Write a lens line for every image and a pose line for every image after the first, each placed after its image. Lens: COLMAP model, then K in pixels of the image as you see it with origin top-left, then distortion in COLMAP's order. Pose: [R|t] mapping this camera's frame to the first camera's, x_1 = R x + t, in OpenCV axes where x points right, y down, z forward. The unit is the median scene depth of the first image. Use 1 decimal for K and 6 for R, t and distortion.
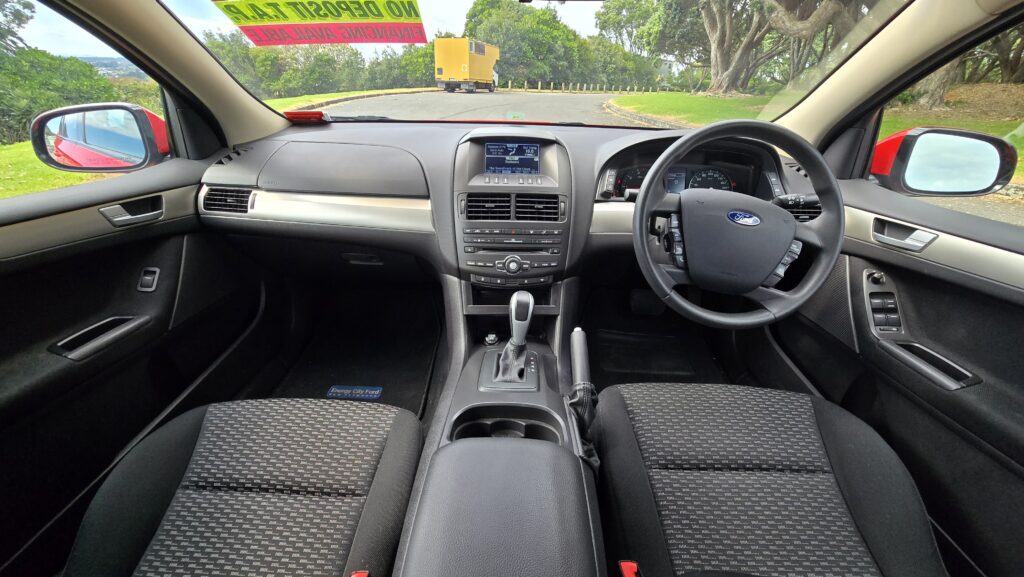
lens RADIAL K [[417.0, 0, 509.6], [0, 417.0, 286.2], [0, 0, 1]] dist [-0.005609, 0.001583]
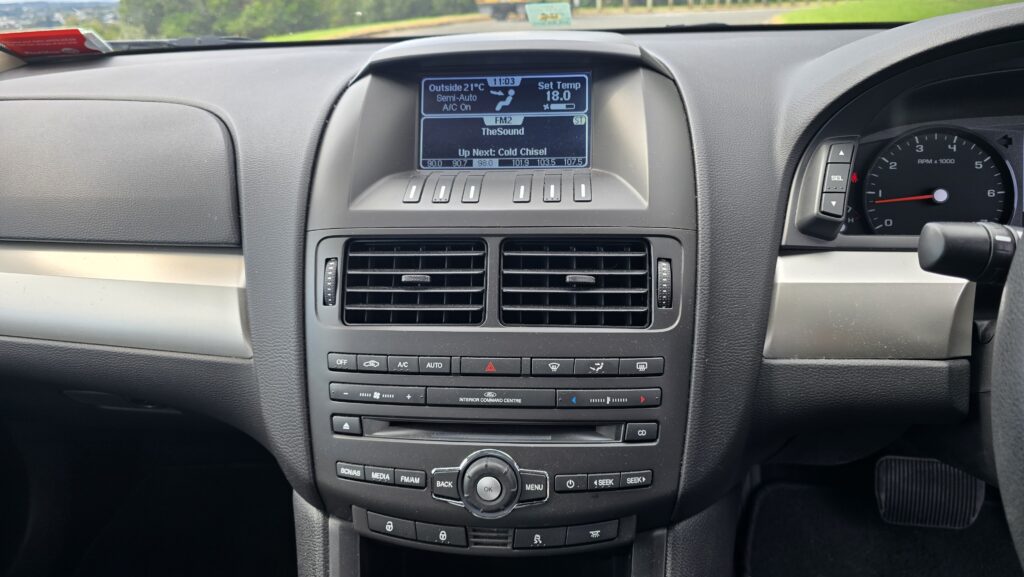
lens RADIAL K [[778.2, 0, 489.1], [0, 778.2, 295.9], [0, 0, 1]] dist [0.037072, -0.026346]
pose [[0.990253, -0.009237, -0.138974, 0.081446], [-0.002953, 0.996182, -0.087252, -0.129270], [0.139249, 0.086812, 0.986445, 0.449882]]
